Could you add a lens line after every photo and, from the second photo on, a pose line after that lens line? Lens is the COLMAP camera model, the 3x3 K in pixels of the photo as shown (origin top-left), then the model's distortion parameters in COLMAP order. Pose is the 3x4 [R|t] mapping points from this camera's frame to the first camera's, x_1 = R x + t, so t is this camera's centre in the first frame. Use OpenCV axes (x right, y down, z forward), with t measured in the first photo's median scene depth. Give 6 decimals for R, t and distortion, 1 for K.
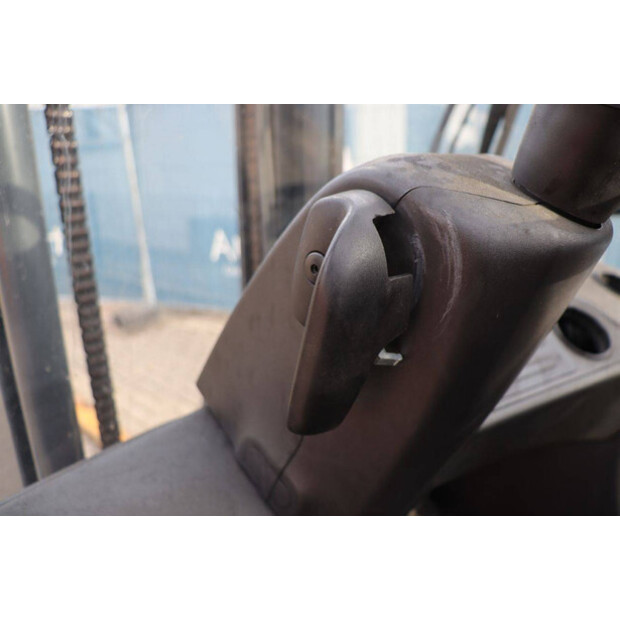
lens RADIAL K [[508.5, 0, 310.1], [0, 508.5, 308.4], [0, 0, 1]] dist [-0.152859, 0.100915]
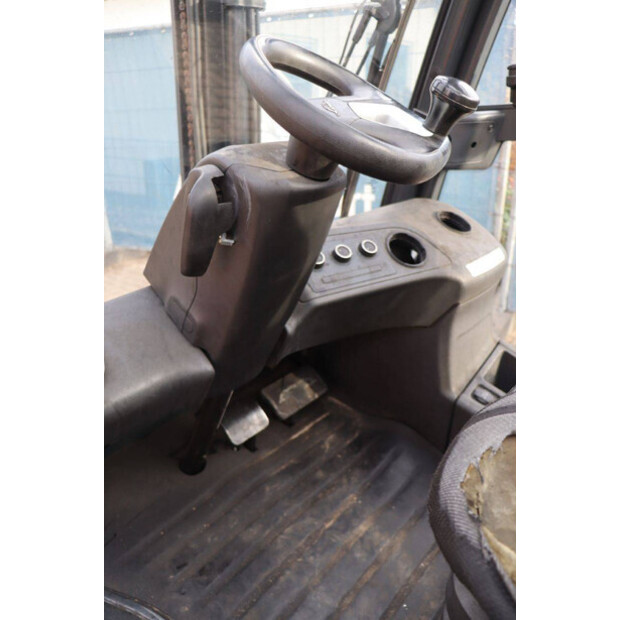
lens RADIAL K [[508.5, 0, 309.8], [0, 508.5, 311.5], [0, 0, 1]] dist [-0.152859, 0.100915]
pose [[0.997171, -0.008653, 0.074666, 0.362117], [0.000385, 0.993926, 0.110053, 0.164716], [-0.075164, -0.109713, 0.991117, -1.281296]]
